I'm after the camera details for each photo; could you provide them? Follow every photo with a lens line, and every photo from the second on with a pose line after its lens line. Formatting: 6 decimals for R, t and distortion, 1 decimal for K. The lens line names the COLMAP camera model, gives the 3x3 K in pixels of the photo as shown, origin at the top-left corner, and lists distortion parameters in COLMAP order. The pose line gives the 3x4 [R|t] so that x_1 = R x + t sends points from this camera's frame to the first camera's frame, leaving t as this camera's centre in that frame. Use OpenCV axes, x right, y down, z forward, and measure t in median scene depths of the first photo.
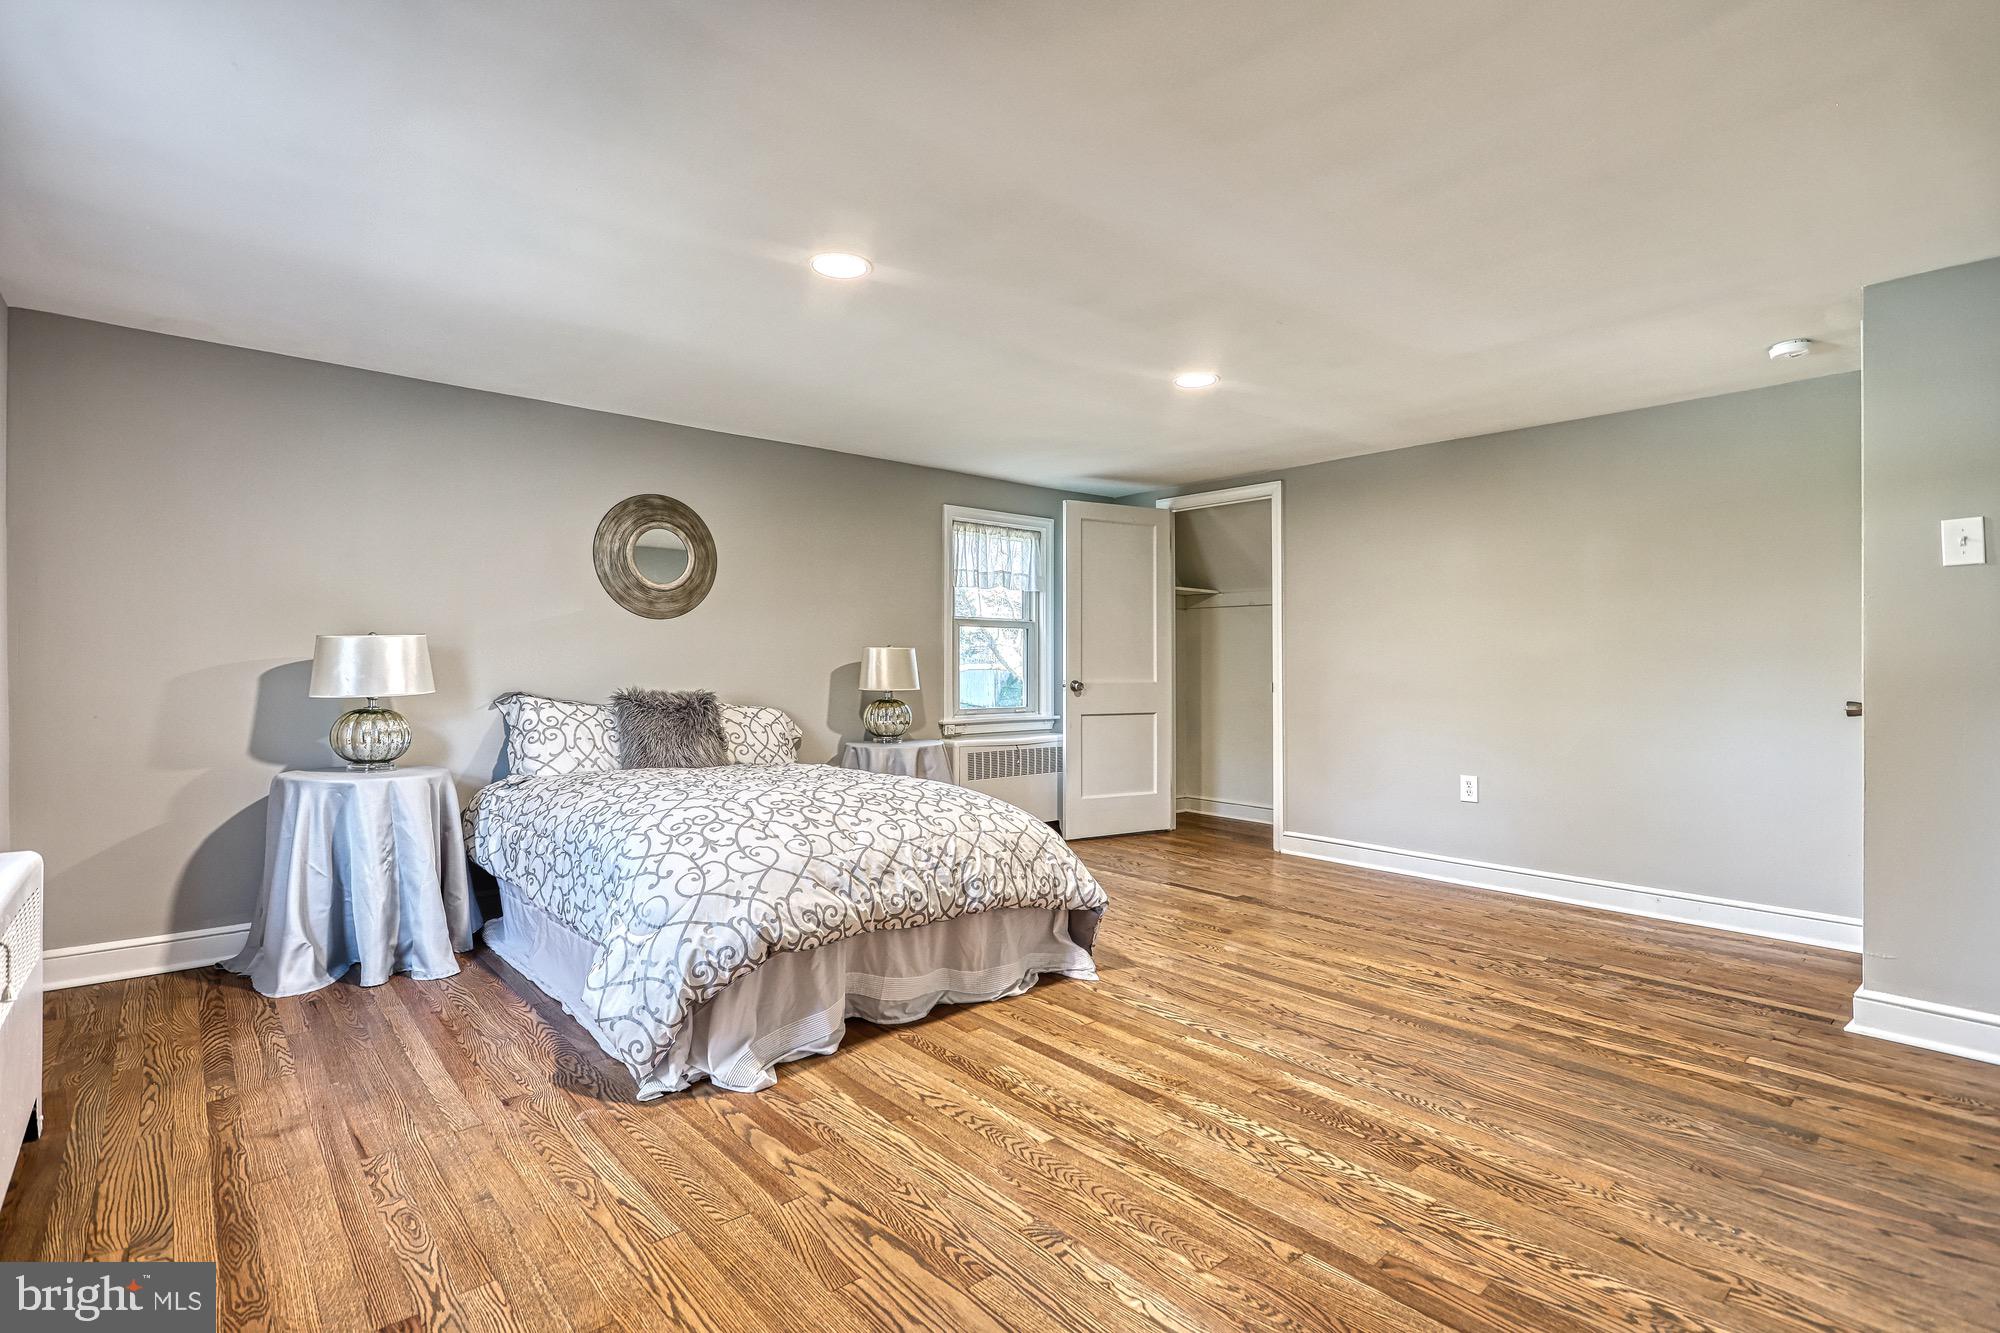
lens RADIAL K [[944.1, 0, 1007.8], [0, 944.1, 655.8], [0, 0, 1]] dist [0.008162, 0.000700]
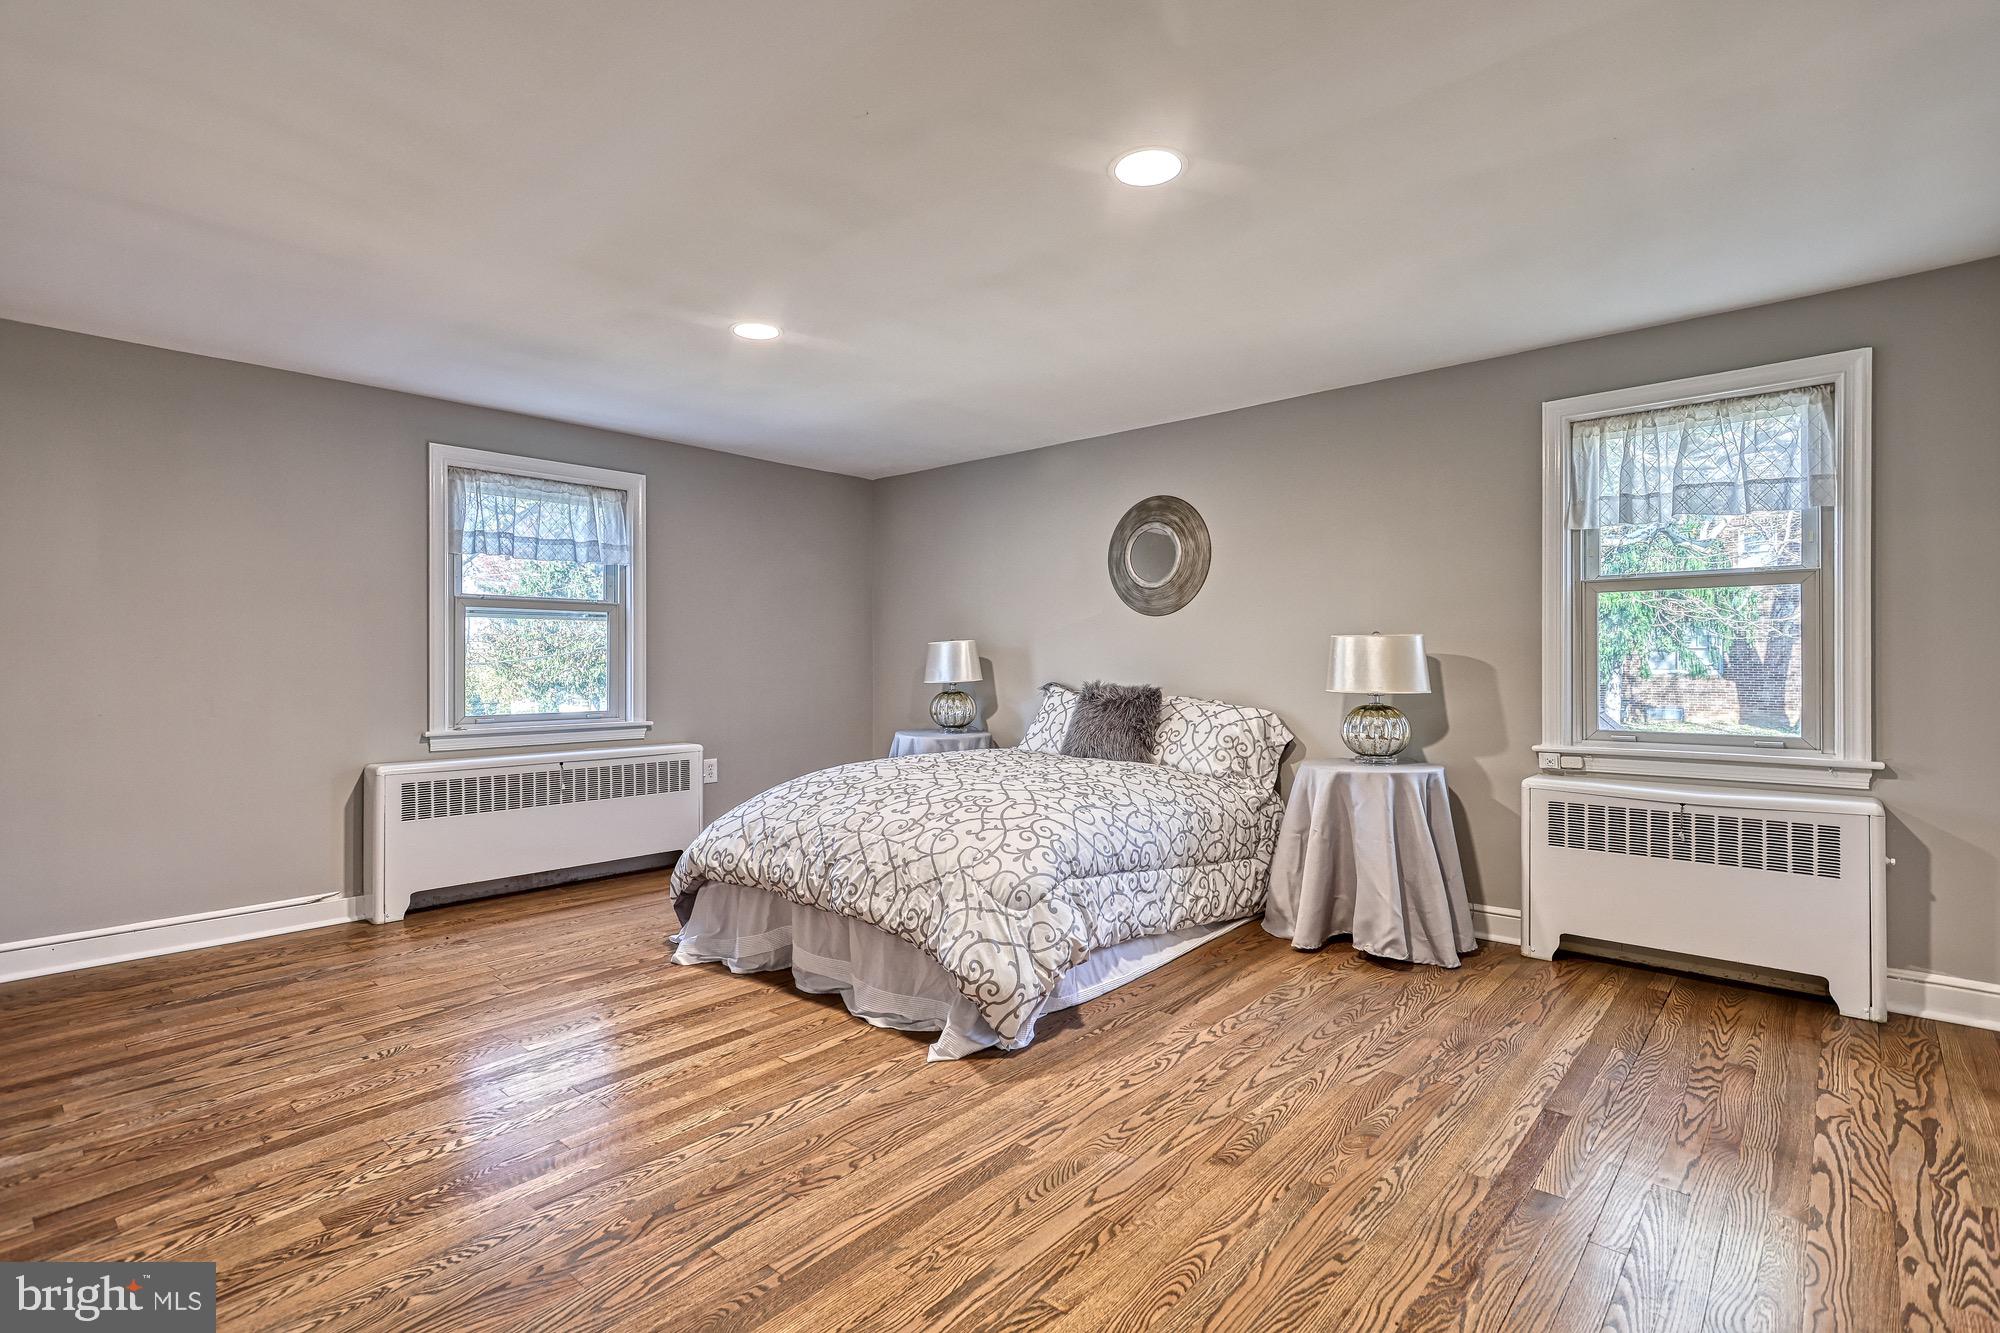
lens RADIAL K [[948.4, 0, 1007.3], [0, 948.4, 660.3], [0, 0, 1]] dist [-0.006155, 0.001071]
pose [[0.122976, -0.006207, -0.992390, 0.968837], [0.013532, 0.999898, -0.004577, 0.018824], [0.992317, -0.012866, 0.123047, 1.070693]]
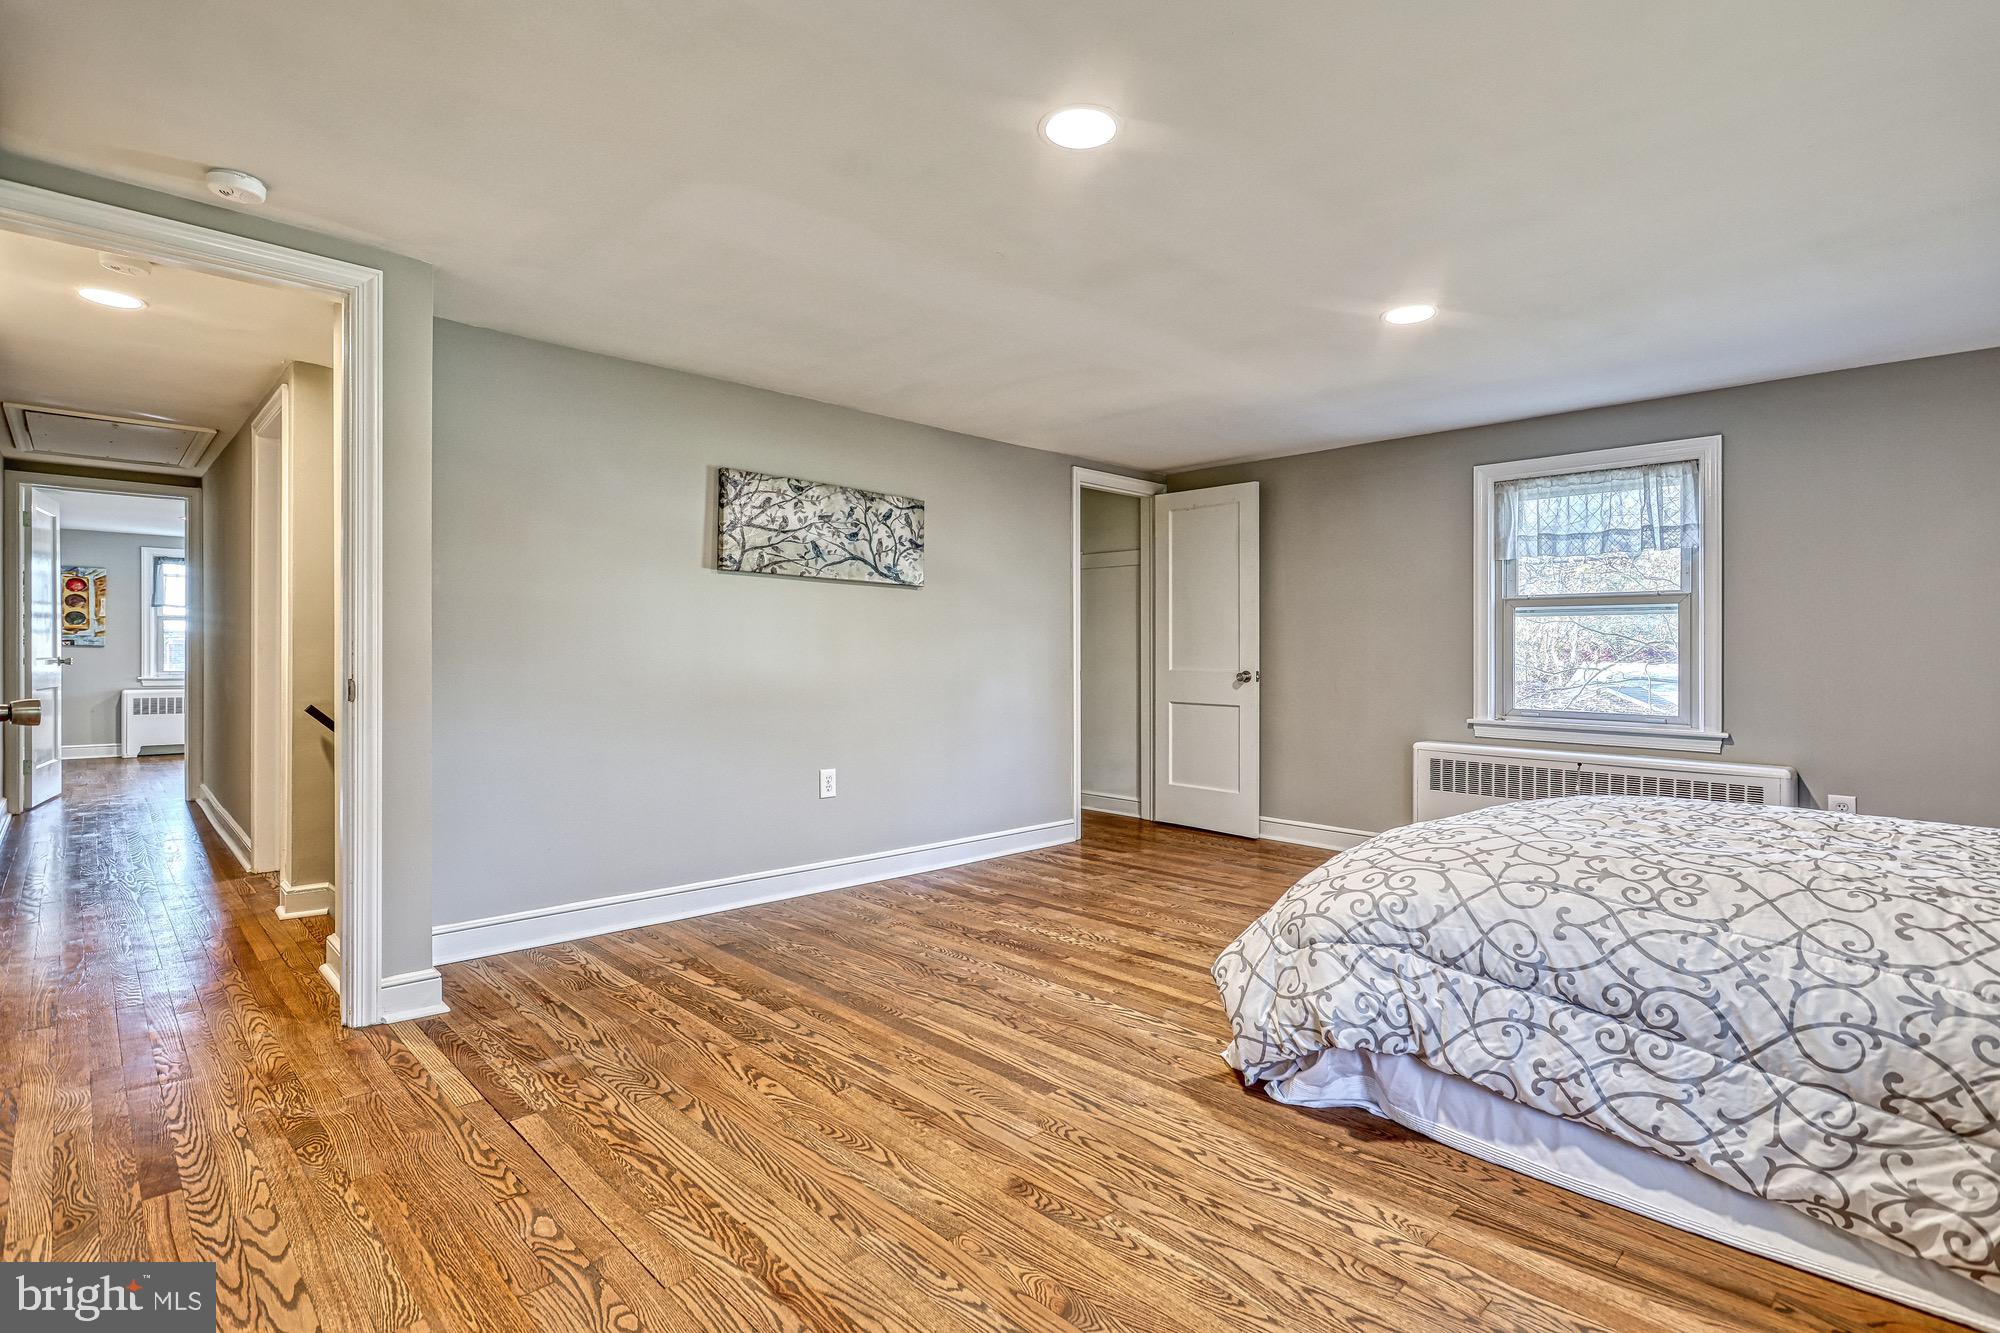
lens RADIAL K [[948.4, 0, 1007.3], [0, 948.4, 660.3], [0, 0, 1]] dist [-0.006155, 0.001071]
pose [[-0.998674, -0.014534, -0.049388, 0.346443], [-0.014237, 0.999879, -0.006344, 0.028428], [0.049475, -0.005633, -0.998760, 1.951078]]
